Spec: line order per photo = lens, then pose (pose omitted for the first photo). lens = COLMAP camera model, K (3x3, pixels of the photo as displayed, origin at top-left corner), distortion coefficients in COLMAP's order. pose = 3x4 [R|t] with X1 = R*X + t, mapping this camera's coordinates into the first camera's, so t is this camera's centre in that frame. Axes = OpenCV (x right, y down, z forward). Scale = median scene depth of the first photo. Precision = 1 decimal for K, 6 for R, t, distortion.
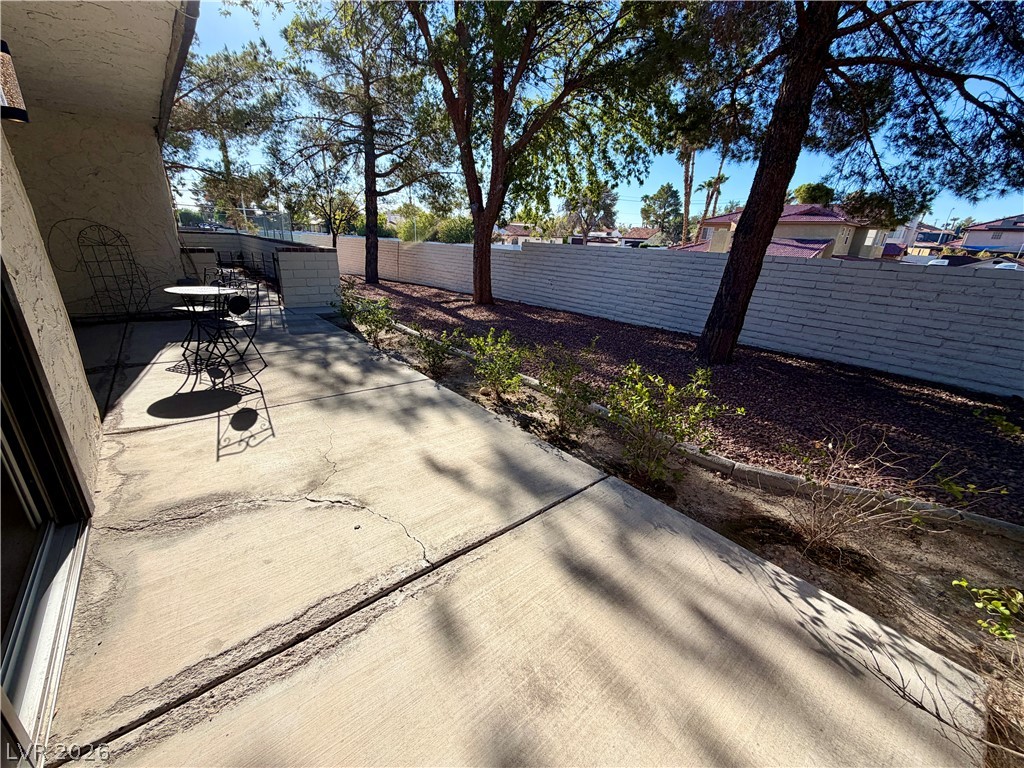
lens RADIAL K [[410.2, 0, 512.5], [0, 410.2, 383.2], [0, 0, 1]] dist [0.007866, 0.000068]
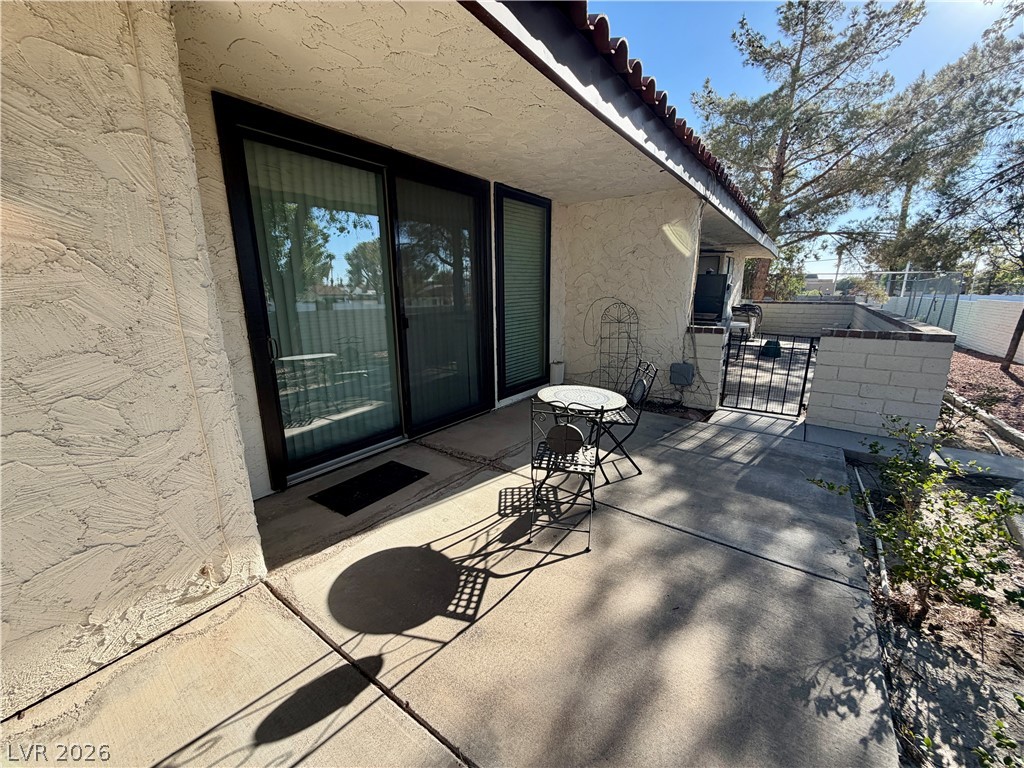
lens RADIAL K [[410.2, 0, 511.6], [0, 410.2, 384.3], [0, 0, 1]] dist [0.007866, 0.000068]
pose [[0.249138, 0.181178, -0.951370, -0.159169], [-0.320404, 0.942447, 0.095574, -0.295795], [0.913932, 0.281011, 0.292850, 0.752898]]
